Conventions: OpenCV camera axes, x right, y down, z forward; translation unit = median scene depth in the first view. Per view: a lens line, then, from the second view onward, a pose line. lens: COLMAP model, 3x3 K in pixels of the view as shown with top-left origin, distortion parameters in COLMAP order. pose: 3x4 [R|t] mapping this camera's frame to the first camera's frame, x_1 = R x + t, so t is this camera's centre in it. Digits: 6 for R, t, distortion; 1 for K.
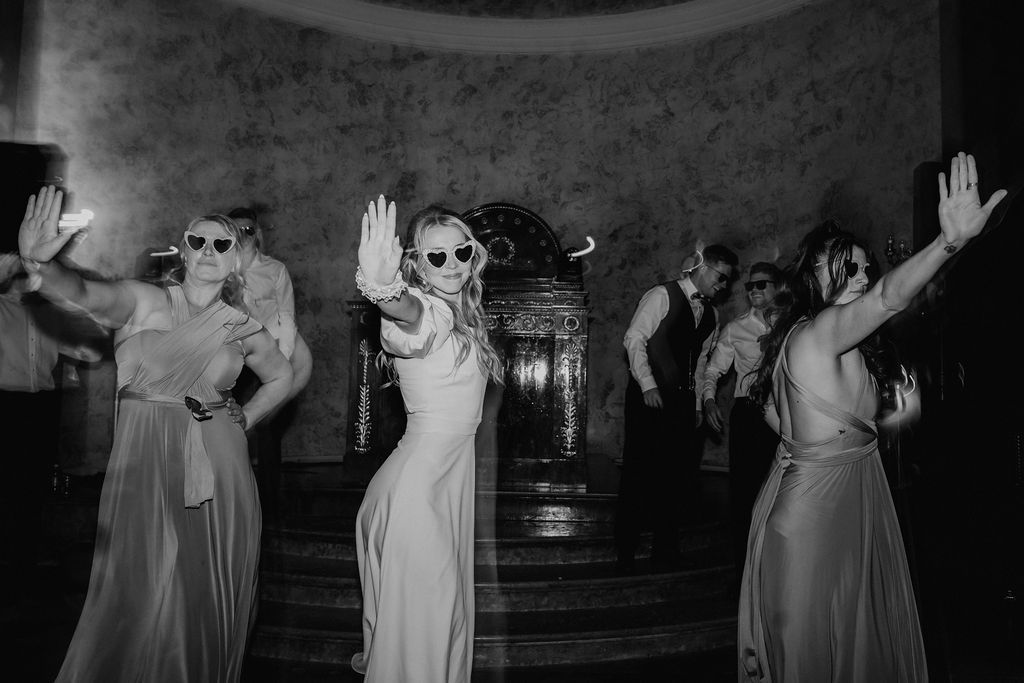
lens RADIAL K [[896.5, 0, 563.9], [0, 896.5, 318.5], [0, 0, 1]] dist [0.008358, -0.002189]
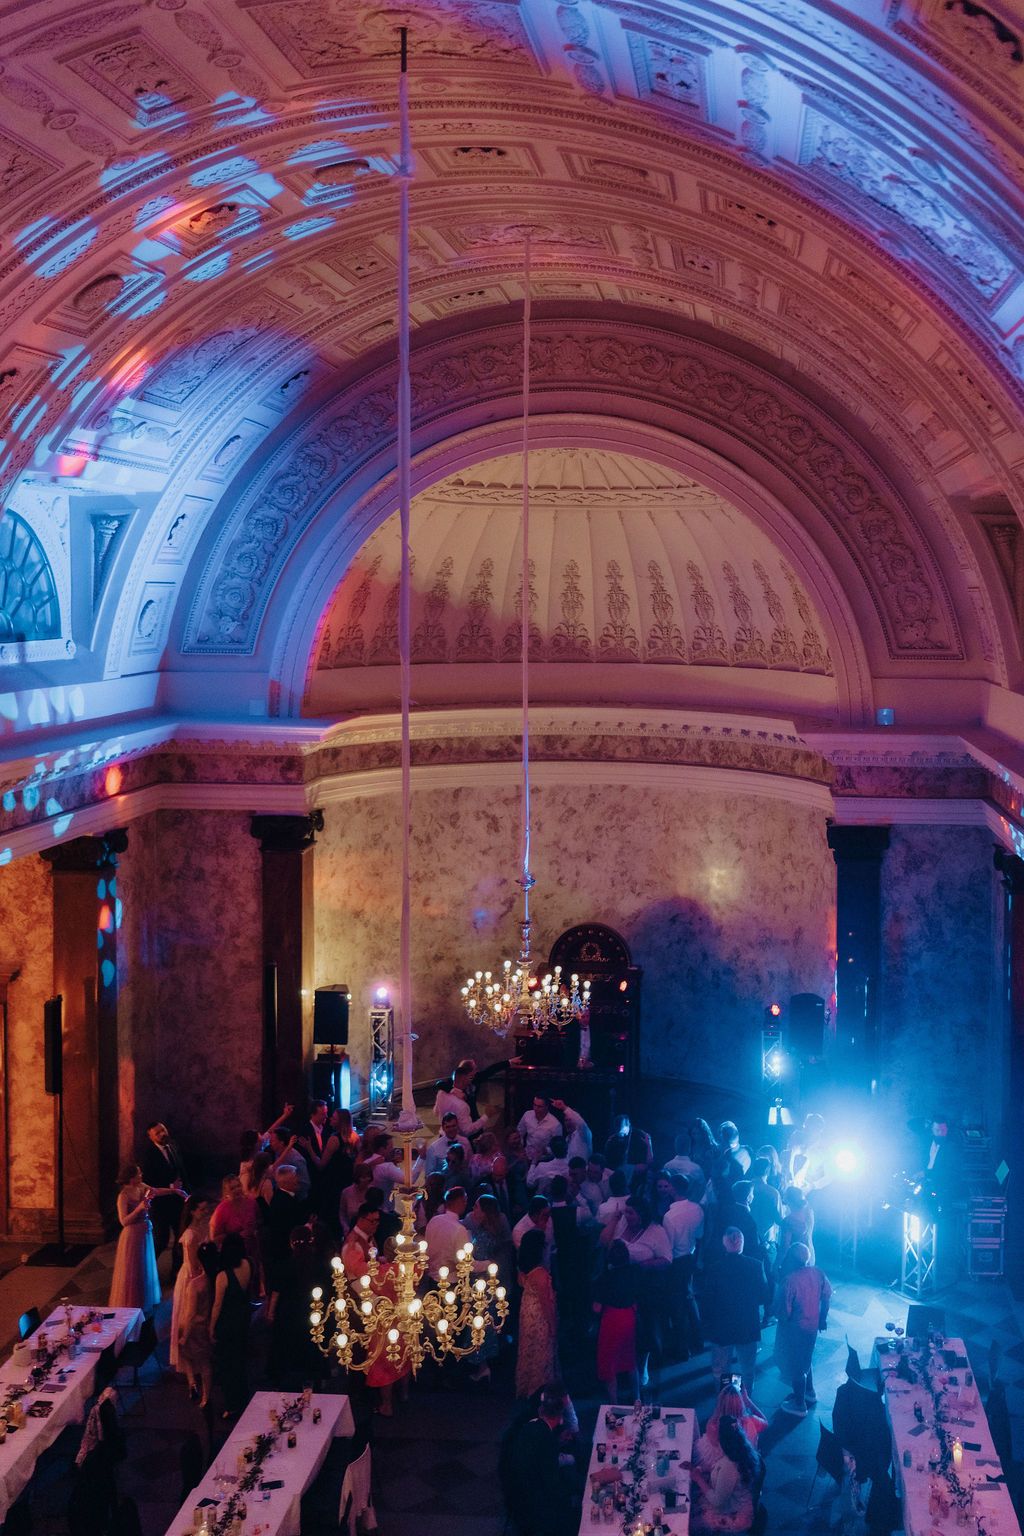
lens RADIAL K [[1557.1, 0, 652.8], [0, 1557.1, 643.6], [0, 0, 1]] dist [-0.005835, 0.007479]
pose [[0.994759, -0.006869, -0.102015, 0.287985], [0.019629, 0.992011, 0.124611, -0.864066], [0.100344, -0.125961, 0.986947, -1.433385]]
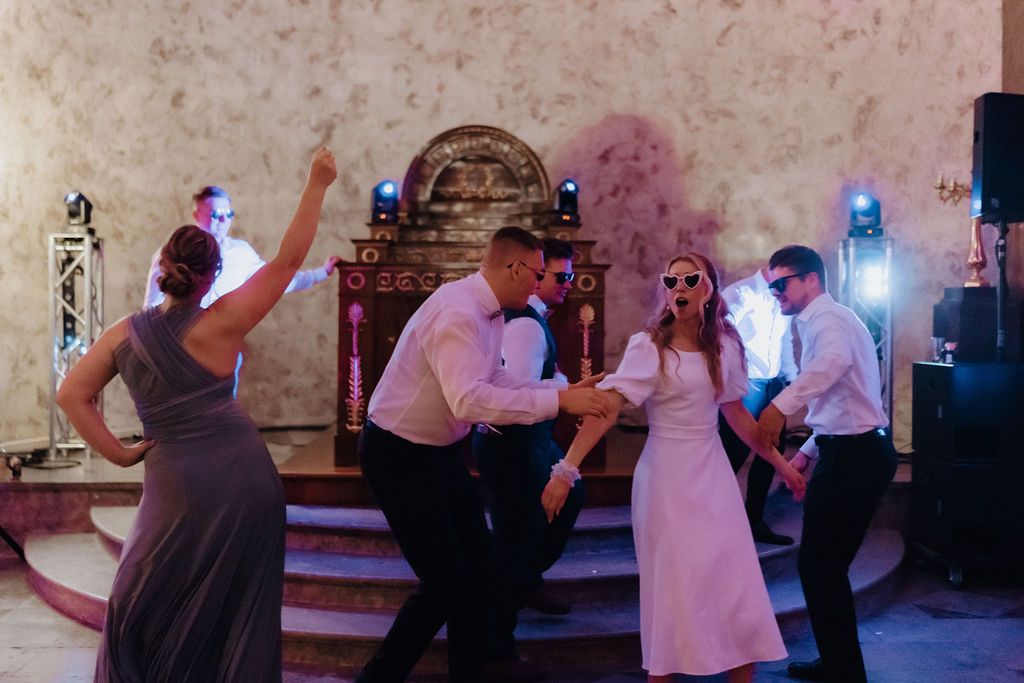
lens RADIAL K [[1101.4, 0, 505.1], [0, 1101.4, 317.8], [0, 0, 1]] dist [0.003358, -0.000447]
pose [[0.999877, -0.013853, 0.007344, -0.049682], [0.013145, 0.995949, 0.088953, -0.036180], [-0.008547, -0.088845, 0.996009, -0.052734]]
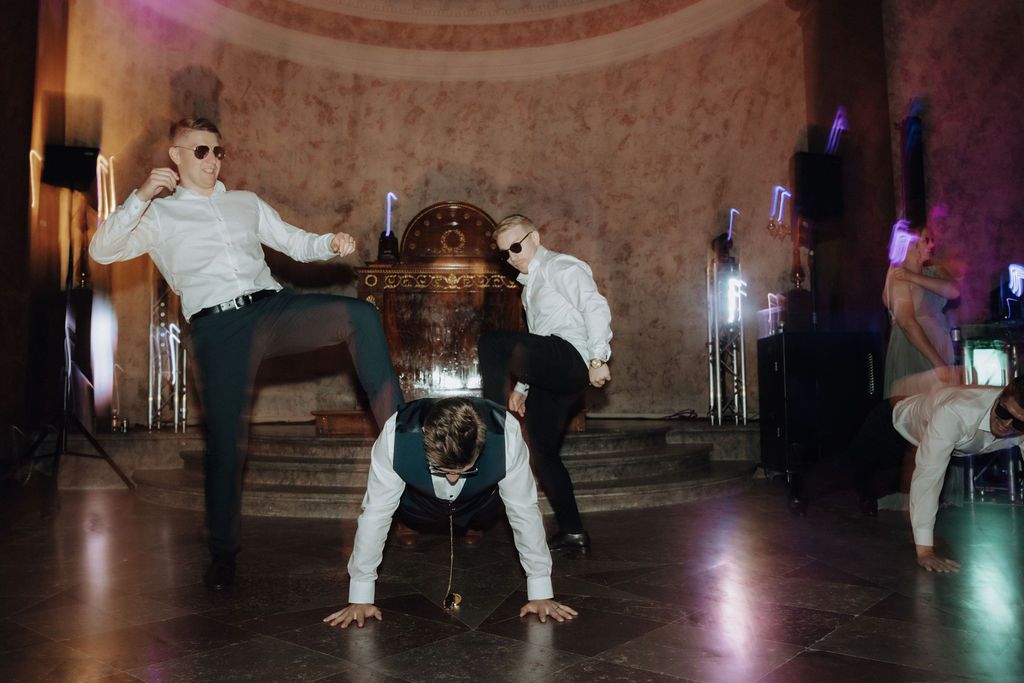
lens RADIAL K [[816.1, 0, 511.0], [0, 816.1, 342.5], [0, 0, 1]] dist [-0.027080, -0.000392]
pose [[0.998050, -0.027038, 0.056266, -0.054745], [0.026609, 0.999611, 0.008360, 0.050962], [-0.056470, -0.006847, 0.998381, -0.097947]]
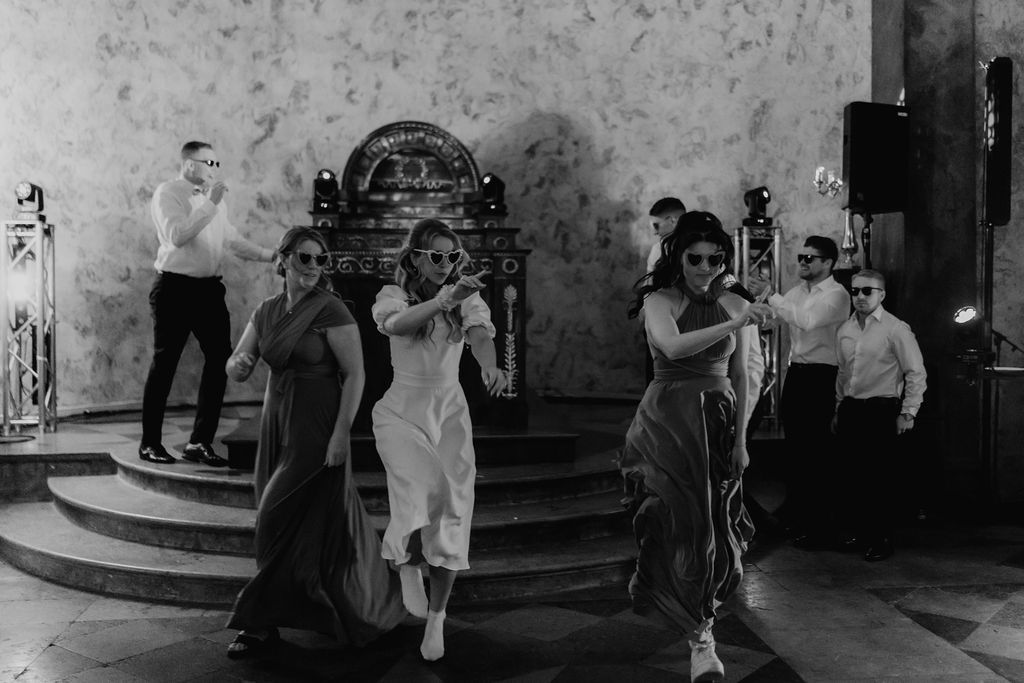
lens RADIAL K [[1061.1, 0, 565.0], [0, 1061.1, 312.3], [0, 0, 1]] dist [0.007654, -0.021376]
pose [[0.992682, -0.020324, 0.119034, -0.044486], [0.008395, 0.994965, 0.099872, -0.037682], [-0.120464, -0.098142, 0.987855, -0.106935]]
